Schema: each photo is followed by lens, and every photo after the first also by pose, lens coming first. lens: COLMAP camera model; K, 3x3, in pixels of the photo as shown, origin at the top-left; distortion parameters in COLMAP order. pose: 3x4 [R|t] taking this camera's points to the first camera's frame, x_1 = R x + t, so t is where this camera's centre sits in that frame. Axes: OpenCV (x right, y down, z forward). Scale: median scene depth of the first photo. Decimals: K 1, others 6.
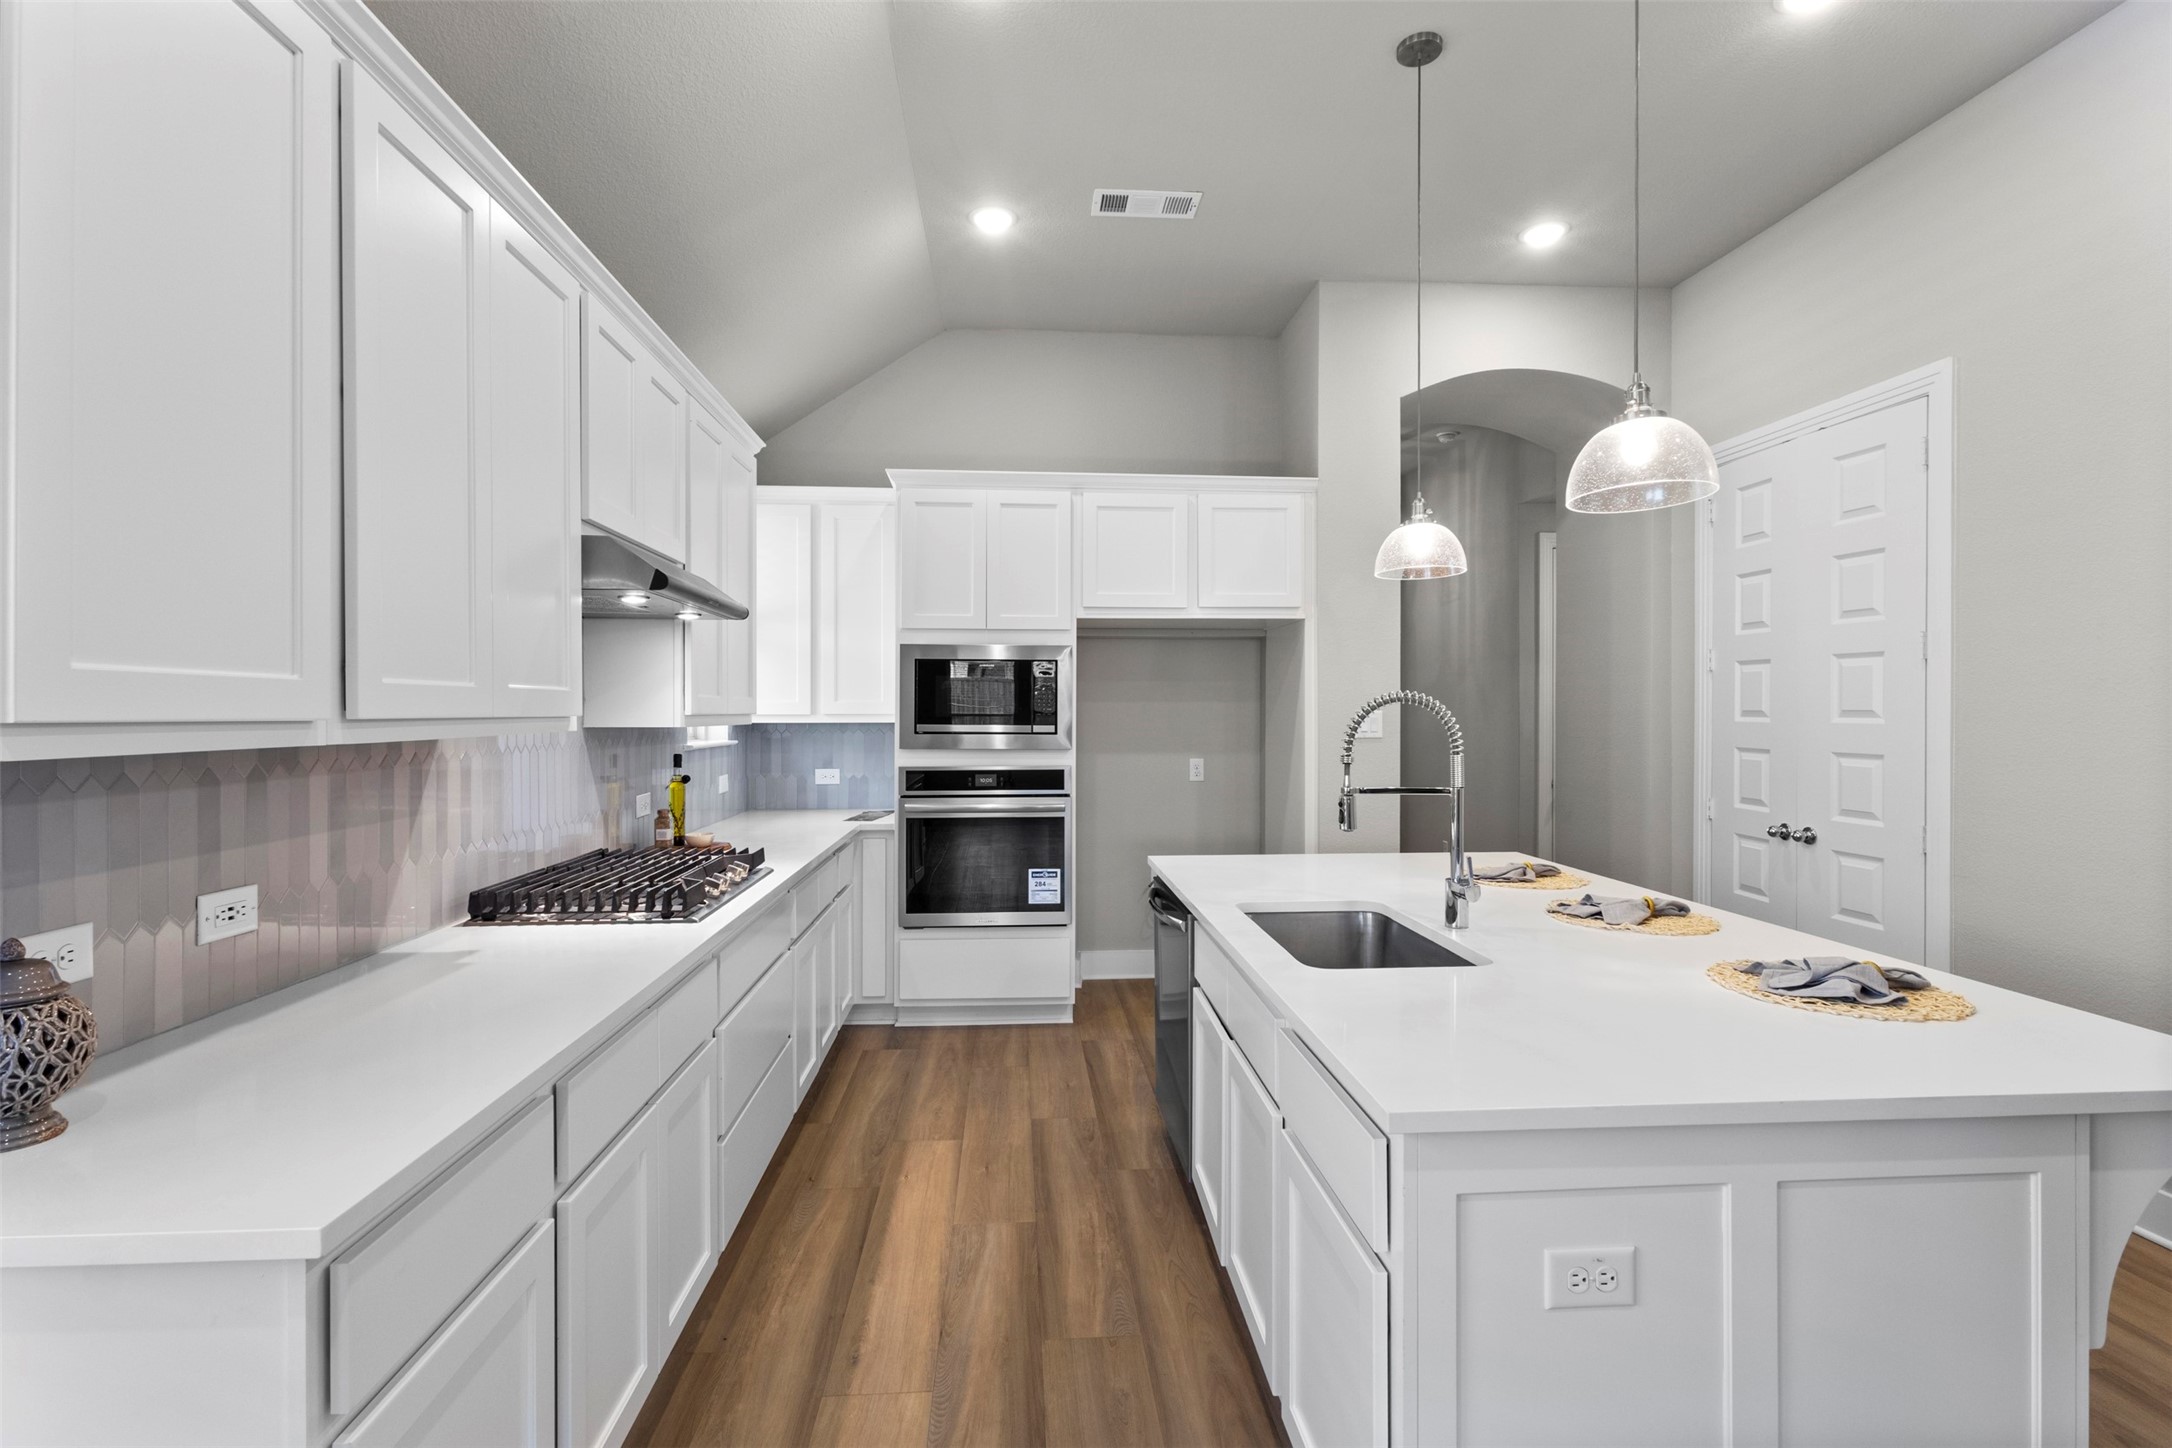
lens RADIAL K [[1004.0, 0, 1083.9], [0, 1004.0, 720.7], [0, 0, 1]] dist [-0.000238, 0.001202]
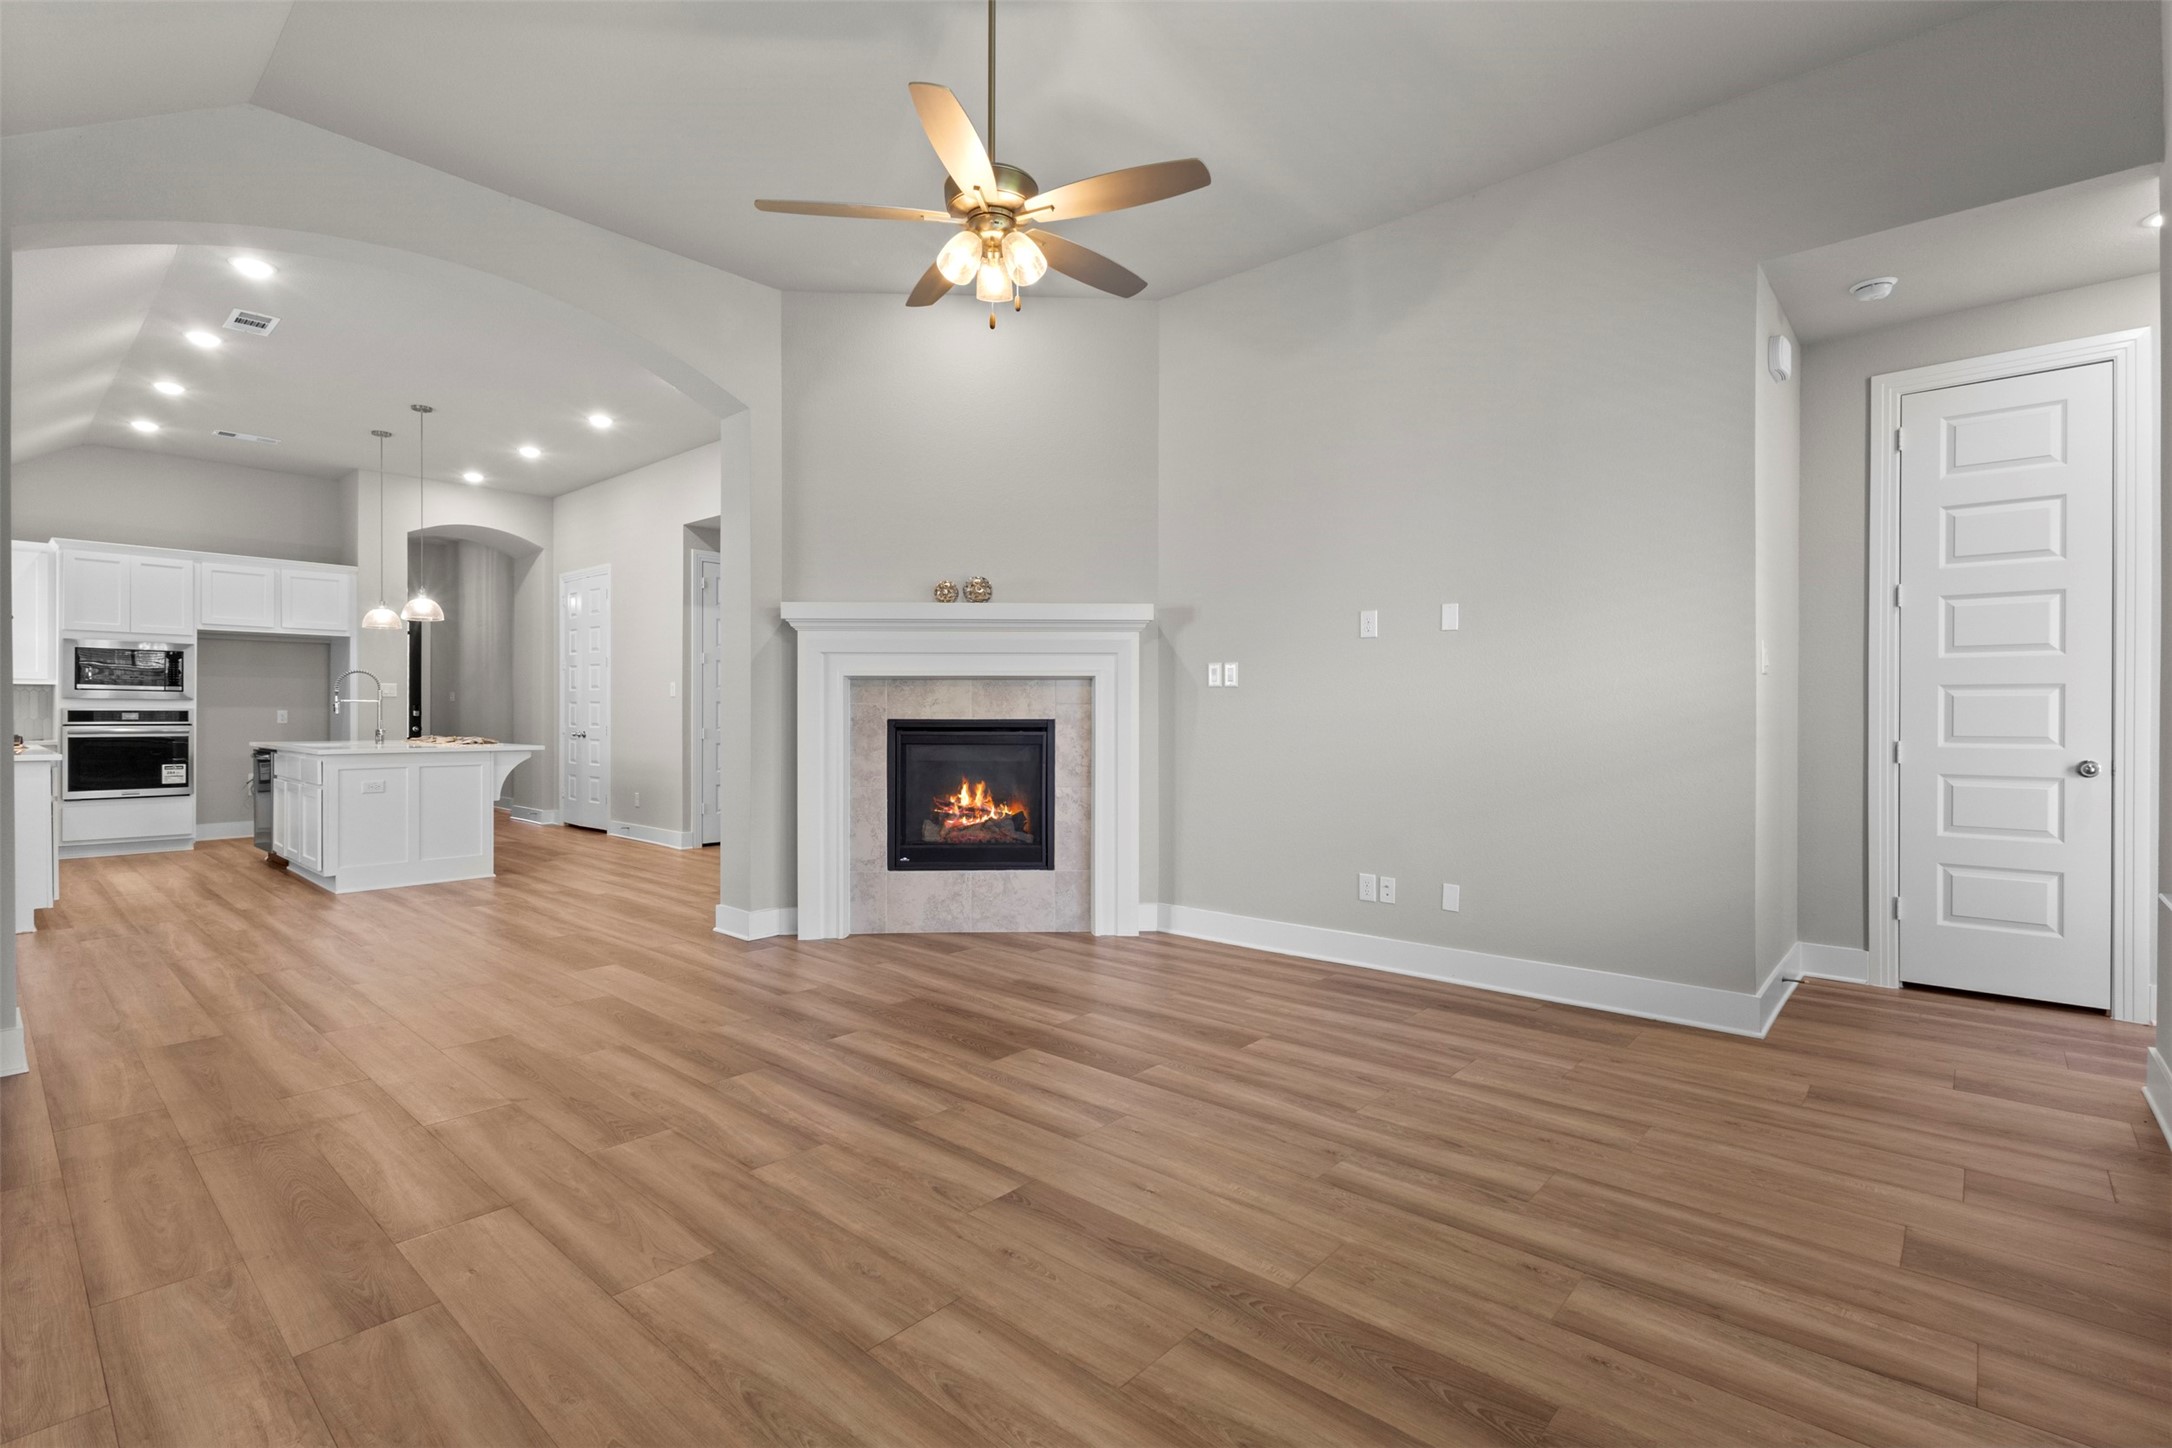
lens RADIAL K [[1004.0, 0, 1083.9], [0, 1004.0, 720.7], [0, 0, 1]] dist [-0.000238, 0.001202]
pose [[0.716821, 0.000158, 0.697257, -0.159159], [0.001169, 0.999998, -0.001429, 0.088468], [-0.697257, 0.001840, 0.716819, -1.840424]]
